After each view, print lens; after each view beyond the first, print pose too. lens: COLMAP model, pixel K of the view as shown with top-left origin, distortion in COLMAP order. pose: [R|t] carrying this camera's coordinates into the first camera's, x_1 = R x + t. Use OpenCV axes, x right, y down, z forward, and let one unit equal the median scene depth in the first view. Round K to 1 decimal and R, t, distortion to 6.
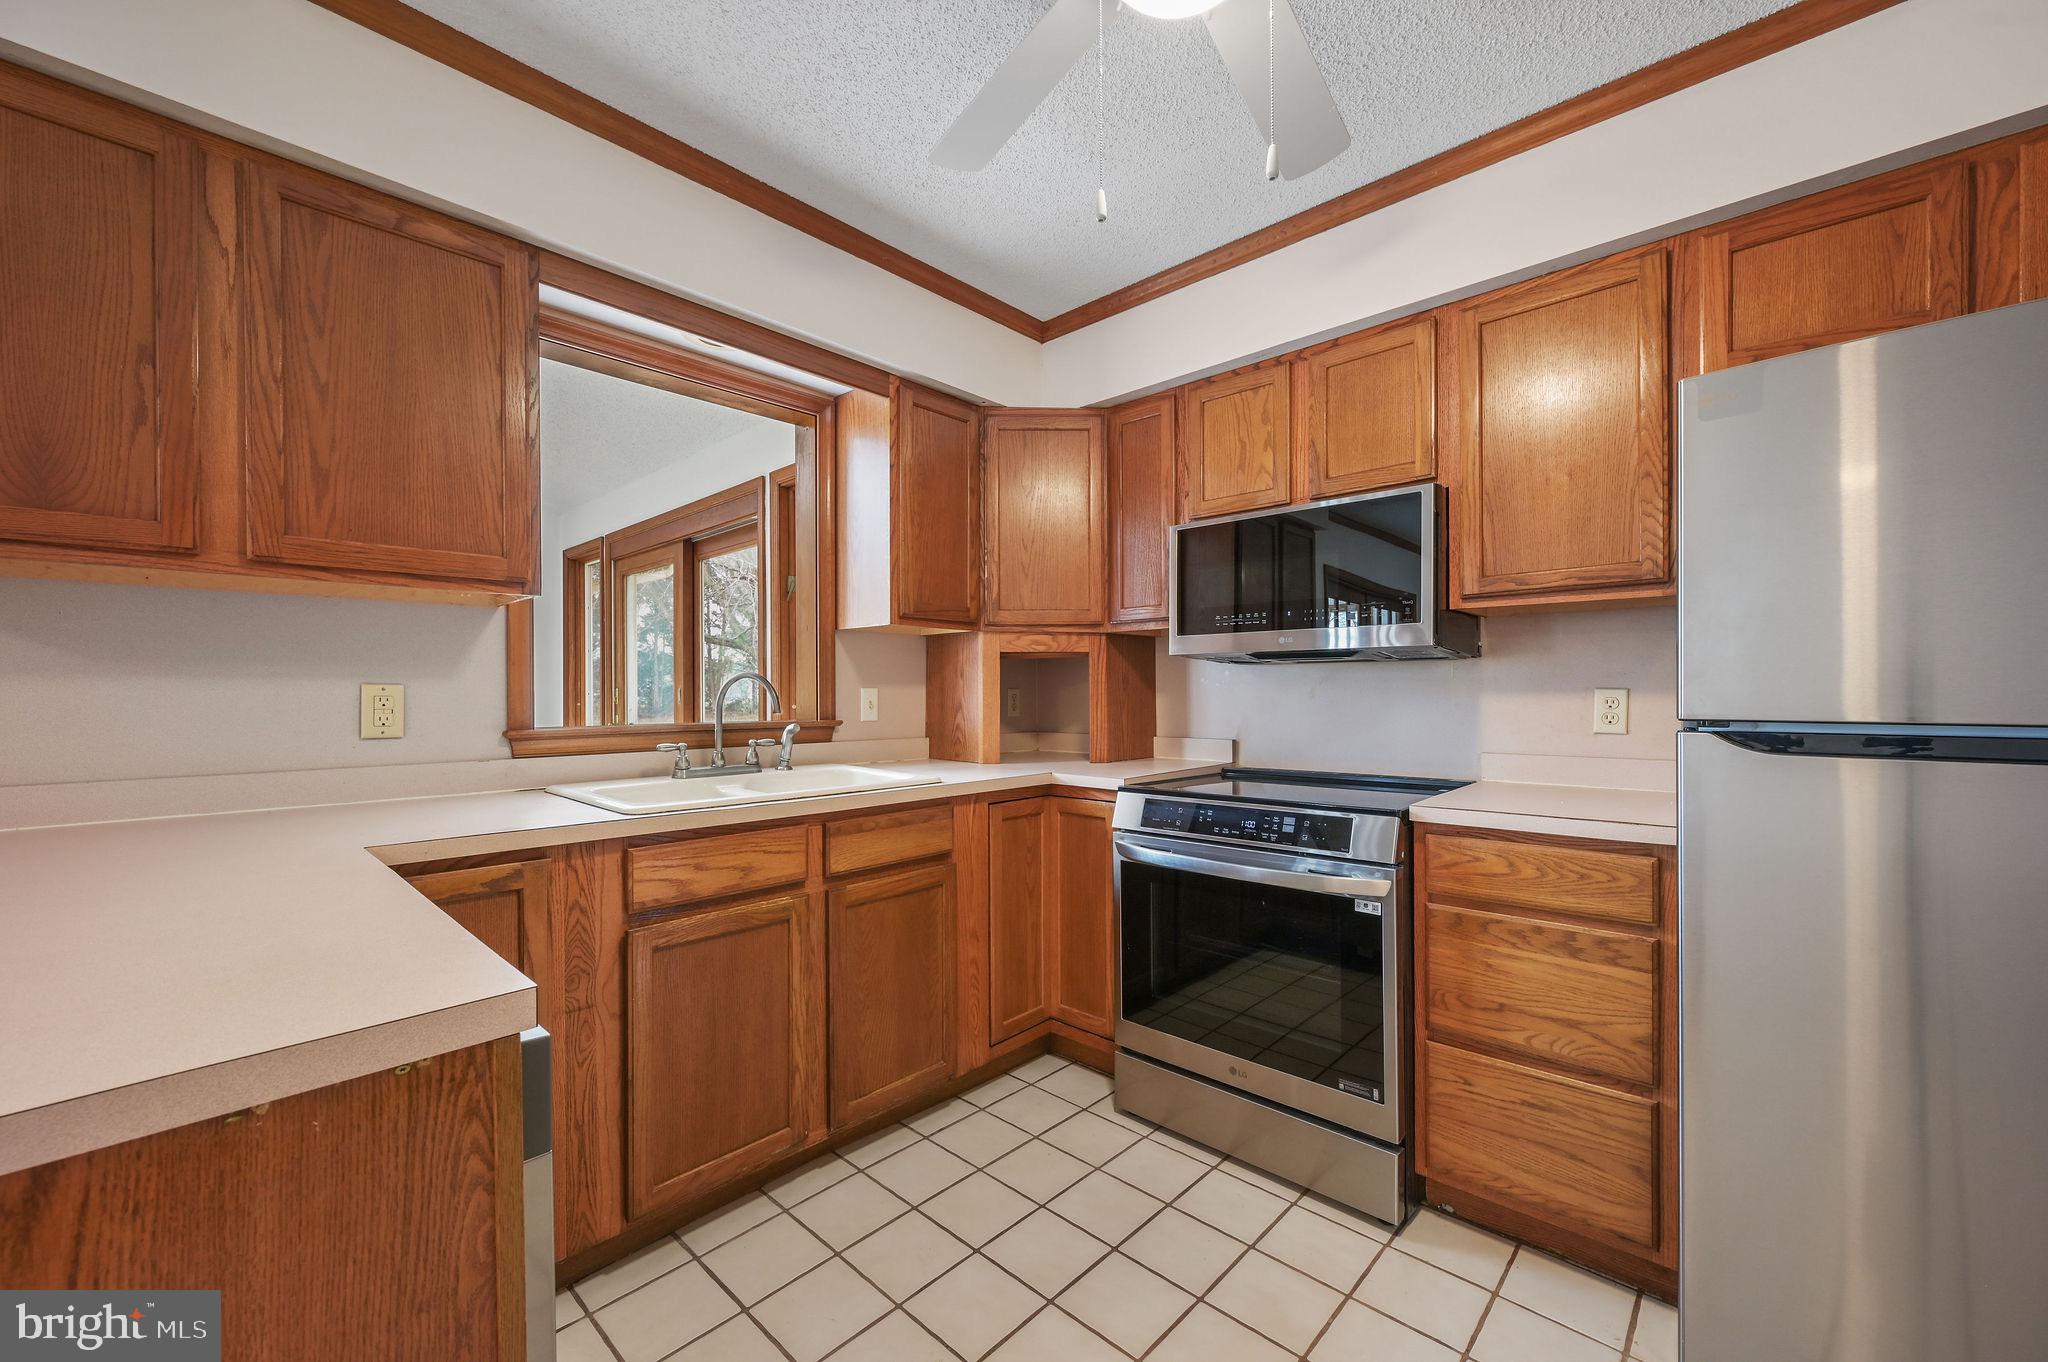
lens RADIAL K [[801.8, 0, 1028.9], [0, 801.8, 695.3], [0, 0, 1]] dist [0.000162, -0.000471]
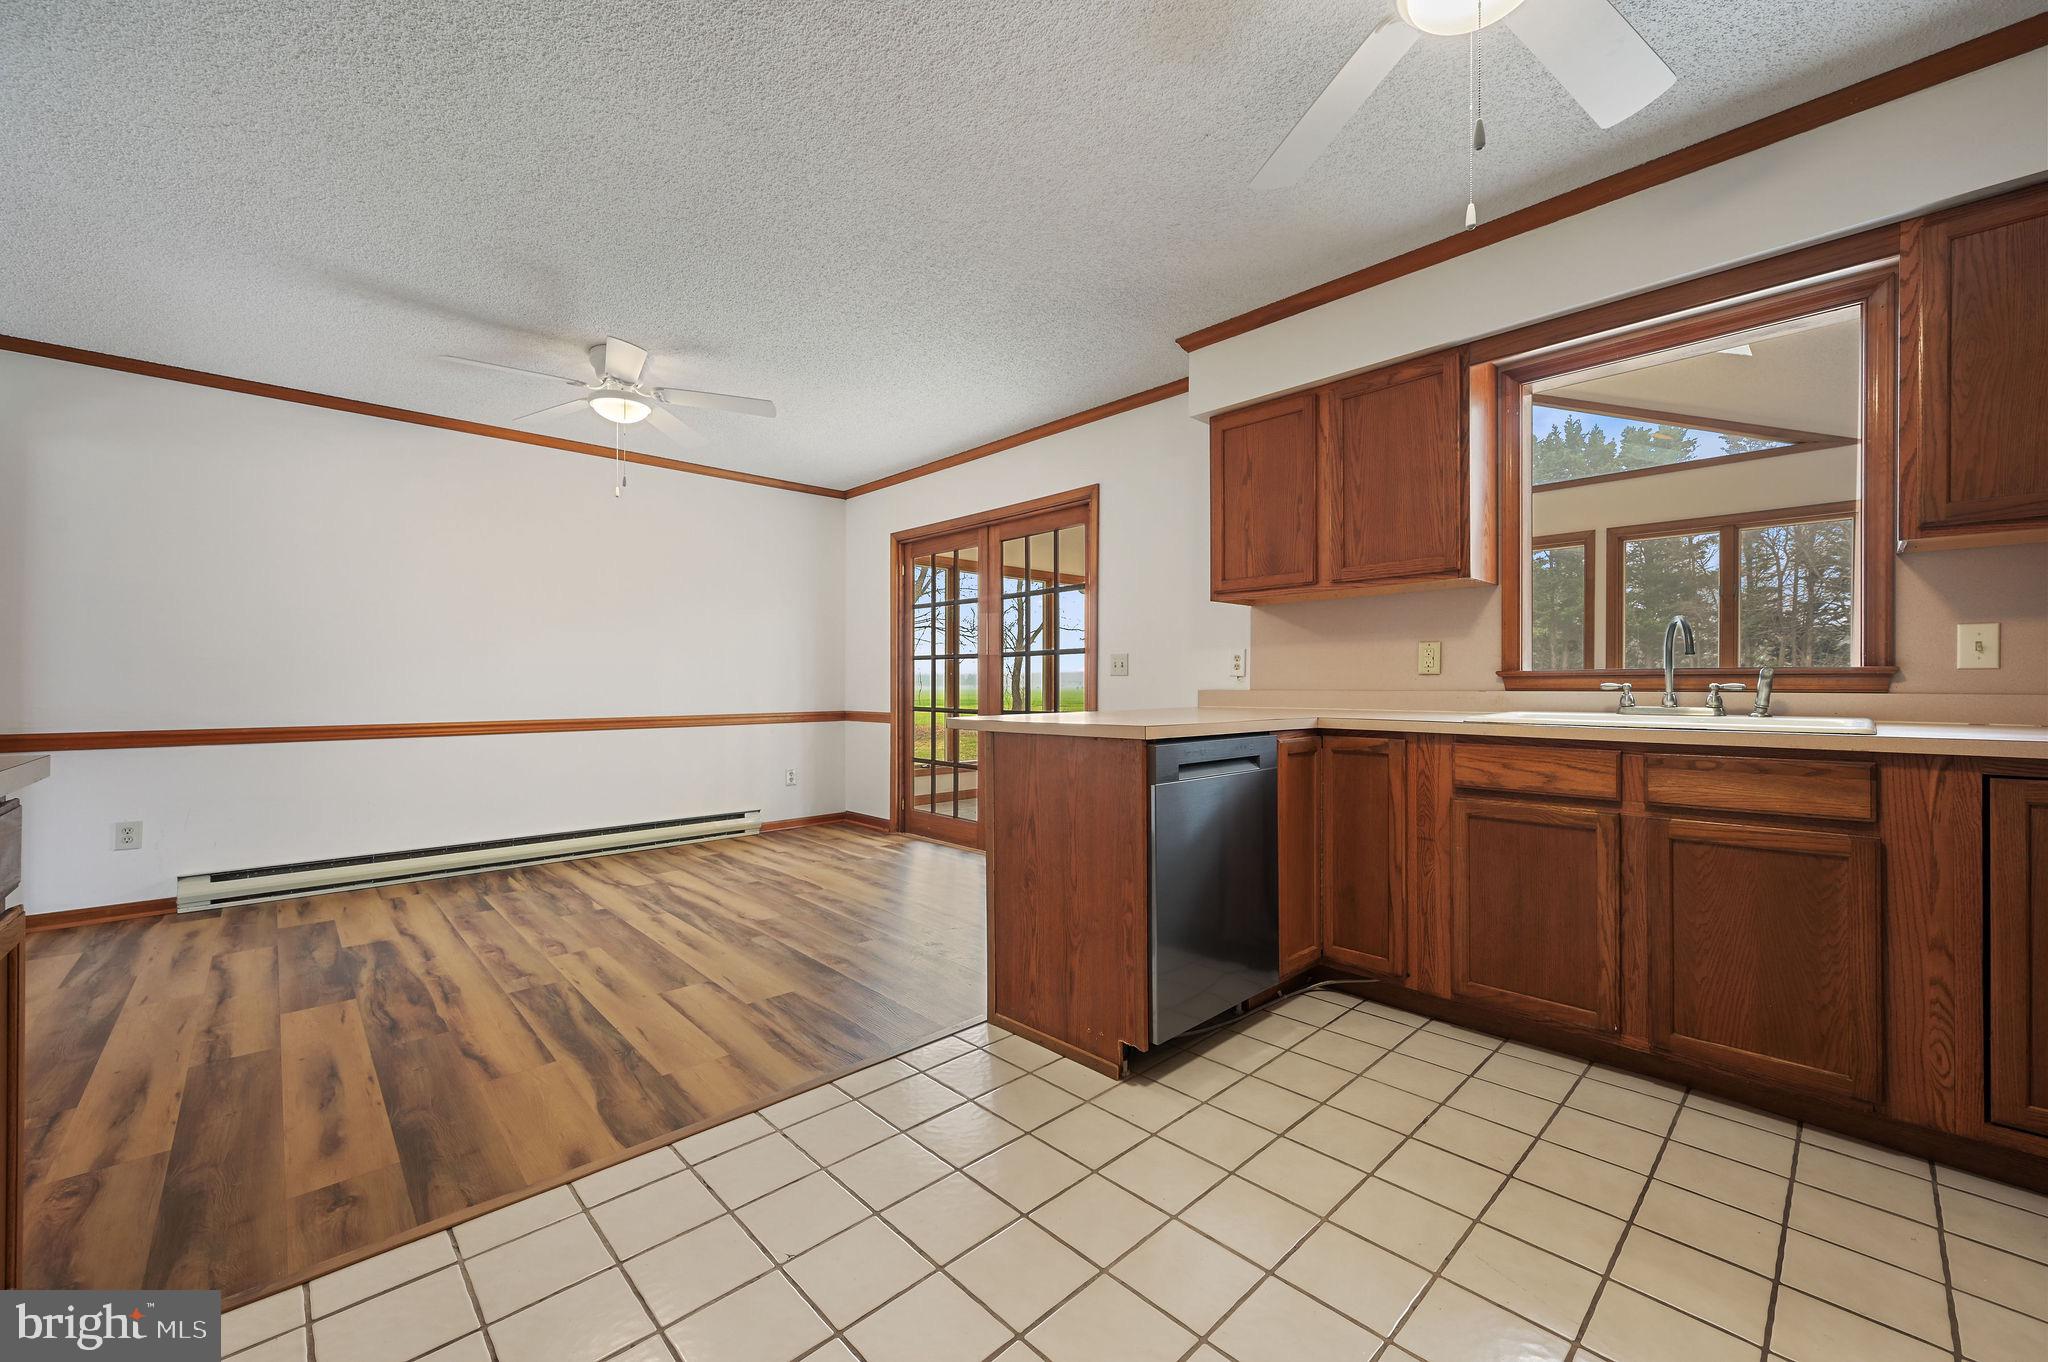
lens RADIAL K [[801.8, 0, 1019.1], [0, 801.8, 688.9], [0, 0, 1]] dist [0.000162, -0.000471]
pose [[-0.059690, 0.007067, -0.998192, 0.818907], [-0.003917, 0.999966, 0.007314, 0.067060], [0.998209, 0.004346, -0.059660, 0.226915]]
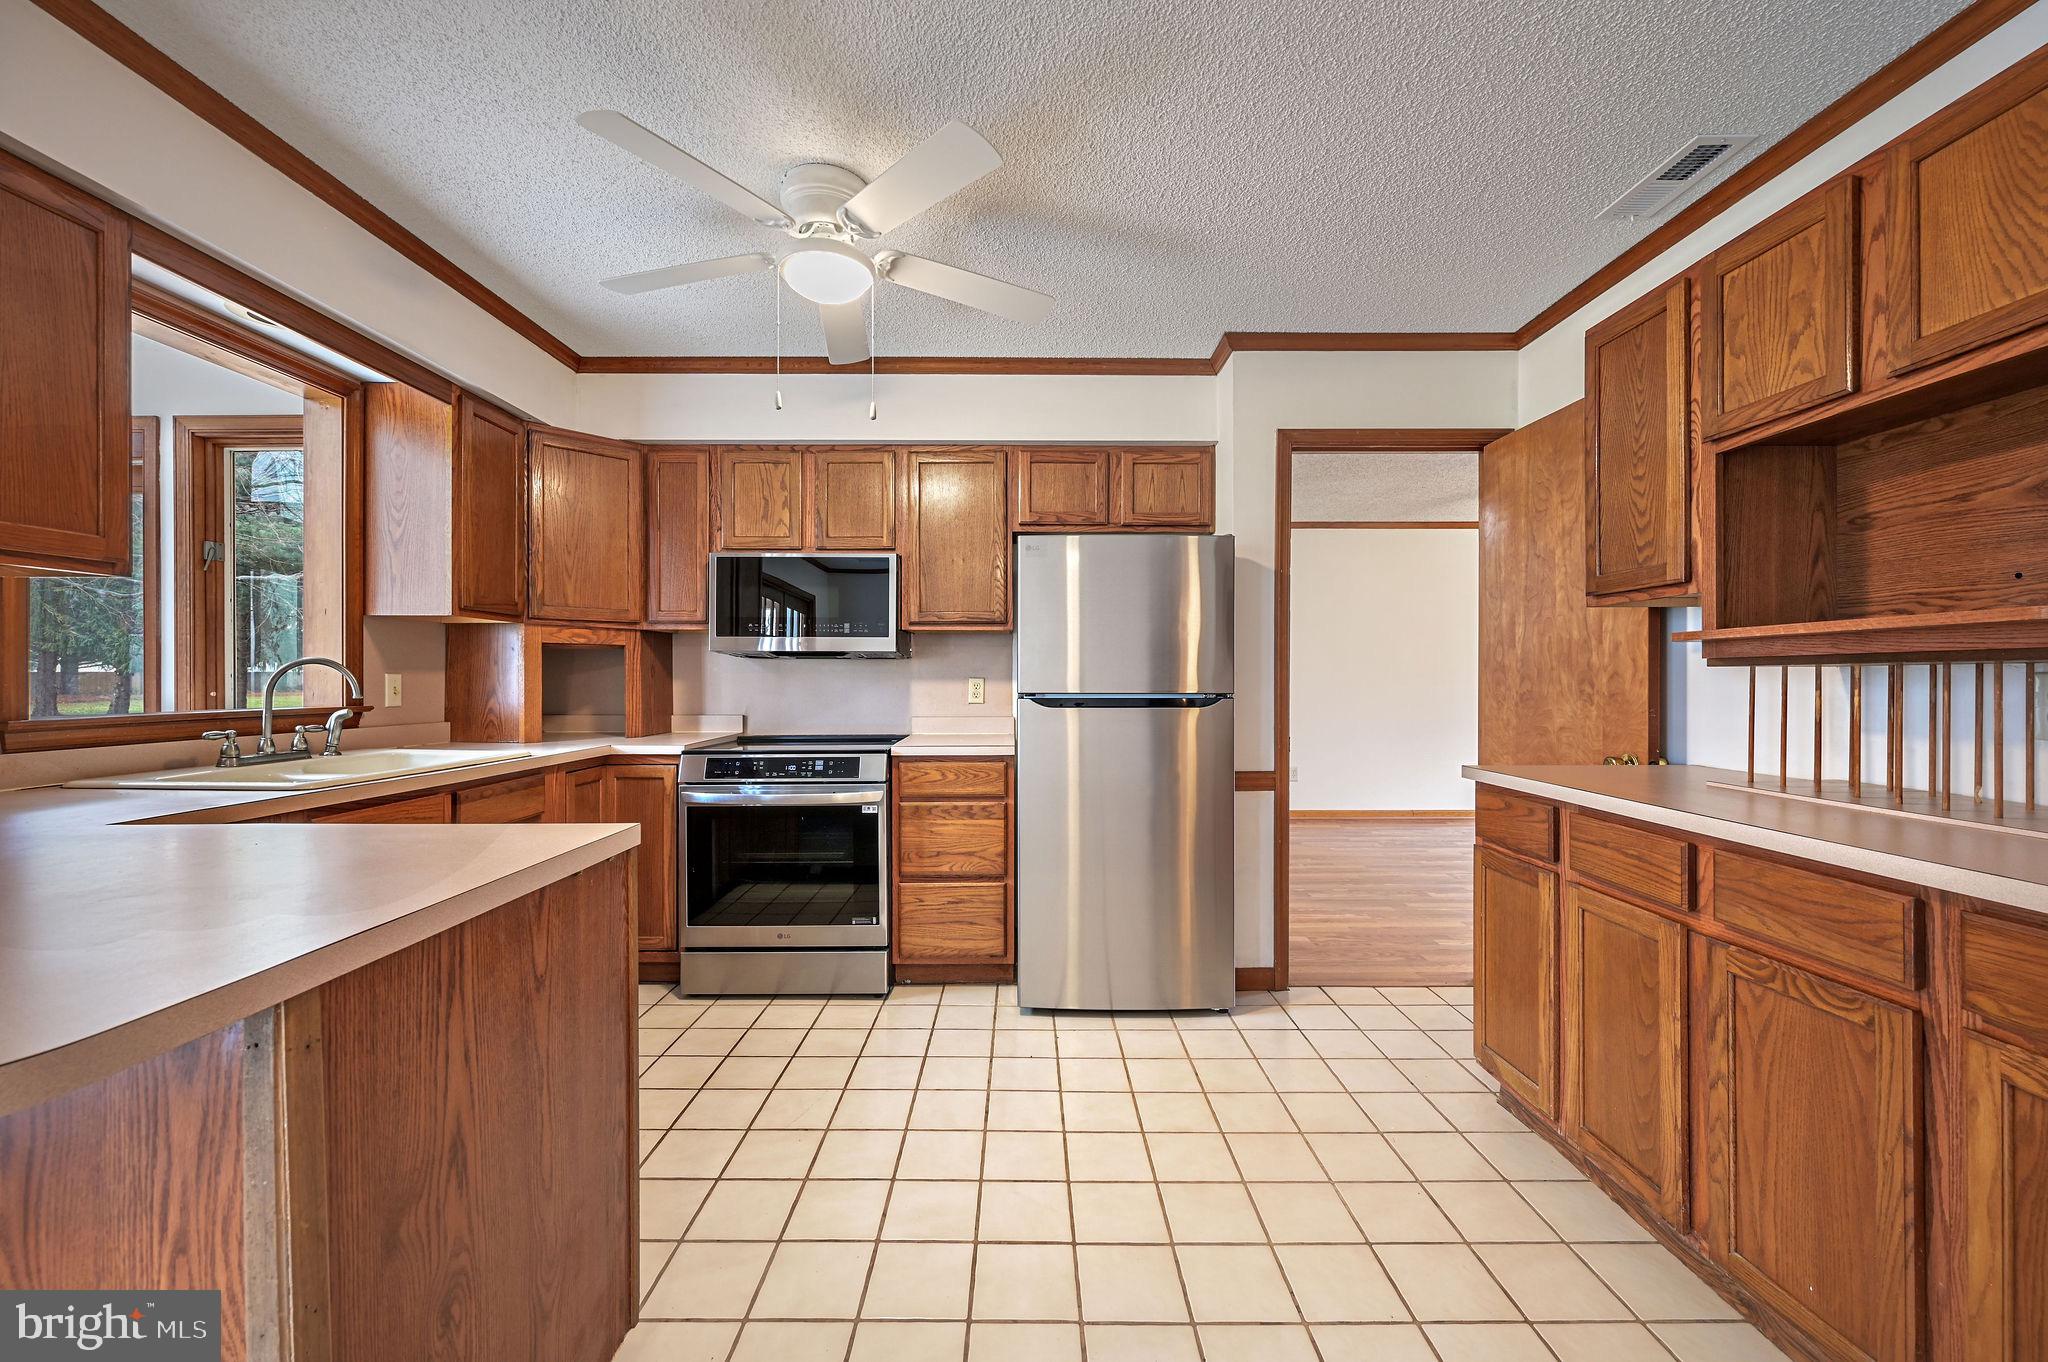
lens RADIAL K [[801.8, 0, 1023.9], [0, 801.8, 680.4], [0, 0, 1]] dist [0.000162, -0.000471]
pose [[0.730549, 0.002323, 0.682856, -0.427887], [-0.001307, 0.999997, -0.002003, 0.000362], [-0.682859, 0.000571, 0.730550, -0.385497]]
